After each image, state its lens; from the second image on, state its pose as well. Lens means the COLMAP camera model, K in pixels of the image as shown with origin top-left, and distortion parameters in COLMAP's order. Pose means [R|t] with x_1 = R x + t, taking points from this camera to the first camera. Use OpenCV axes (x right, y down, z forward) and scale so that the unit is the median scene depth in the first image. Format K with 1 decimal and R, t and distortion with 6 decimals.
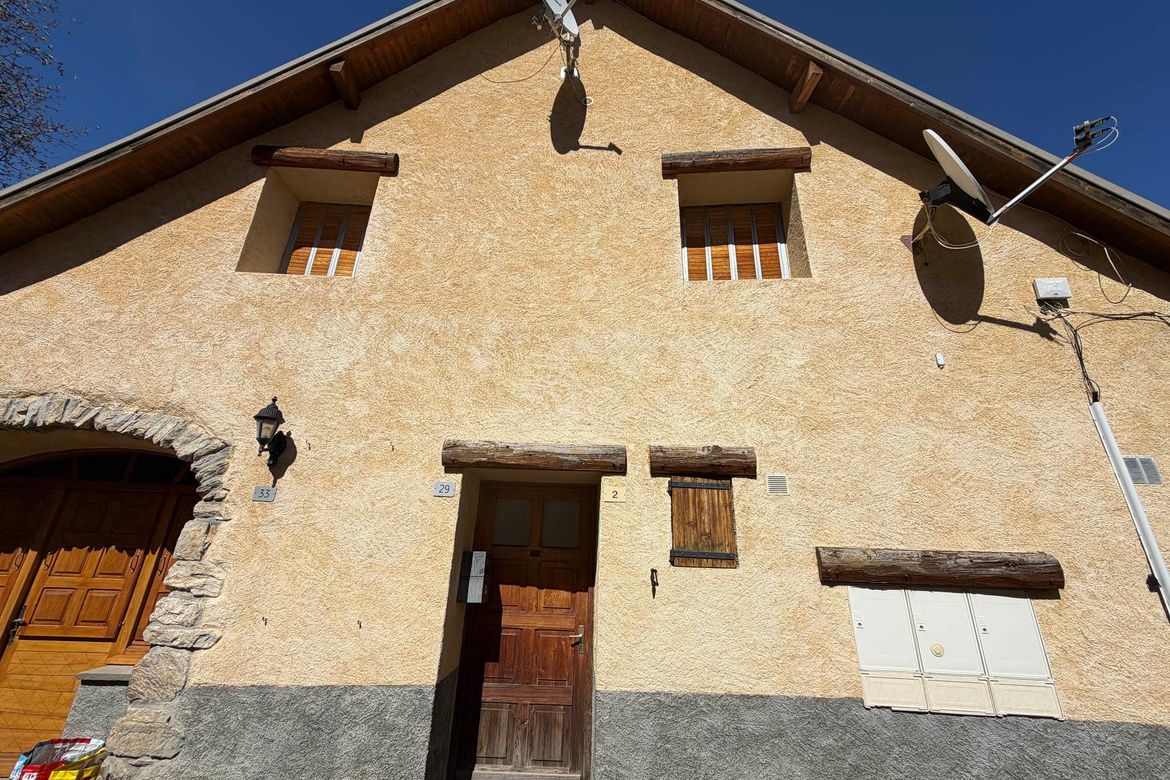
lens RADIAL K [[470.1, 0, 584.9], [0, 470.1, 392.0], [0, 0, 1]] dist [0.000269, -0.000100]
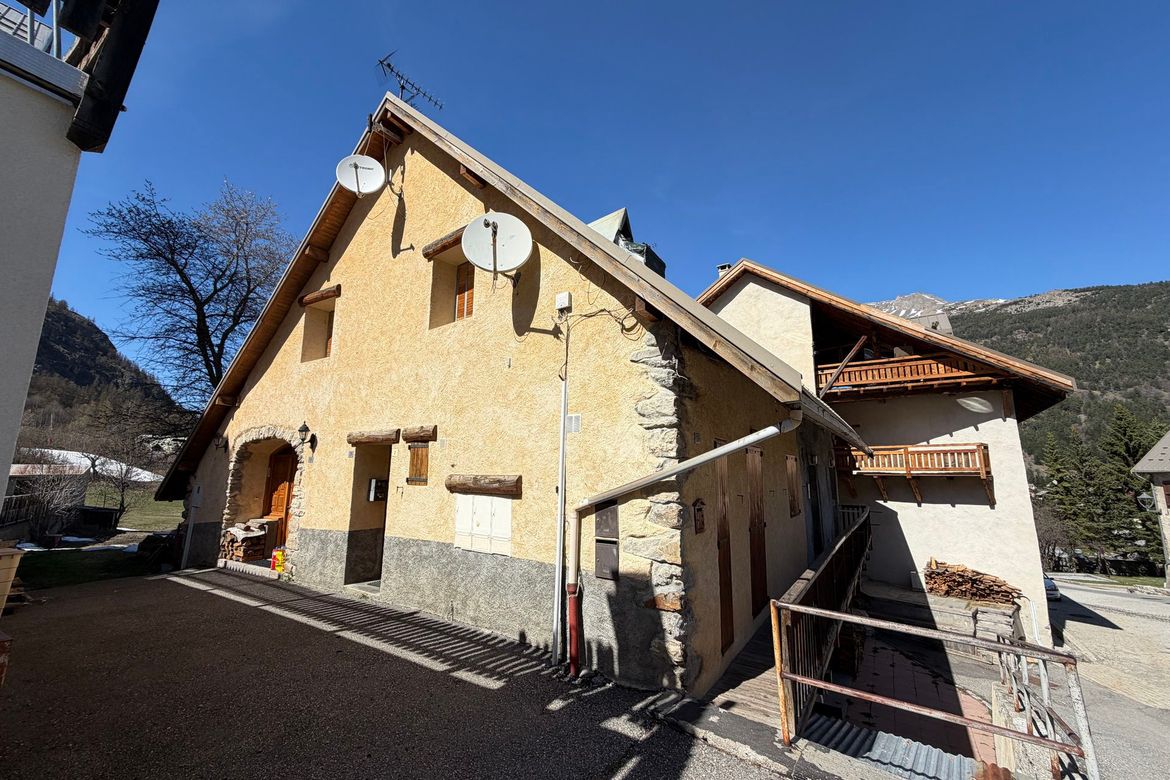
lens RADIAL K [[470.1, 0, 583.2], [0, 470.1, 391.6], [0, 0, 1]] dist [0.000269, -0.000100]
pose [[0.831906, -0.122495, -0.541227, 1.915009], [0.217800, 0.969144, 0.115429, -0.106030], [0.510387, -0.213906, 0.832916, -0.264389]]
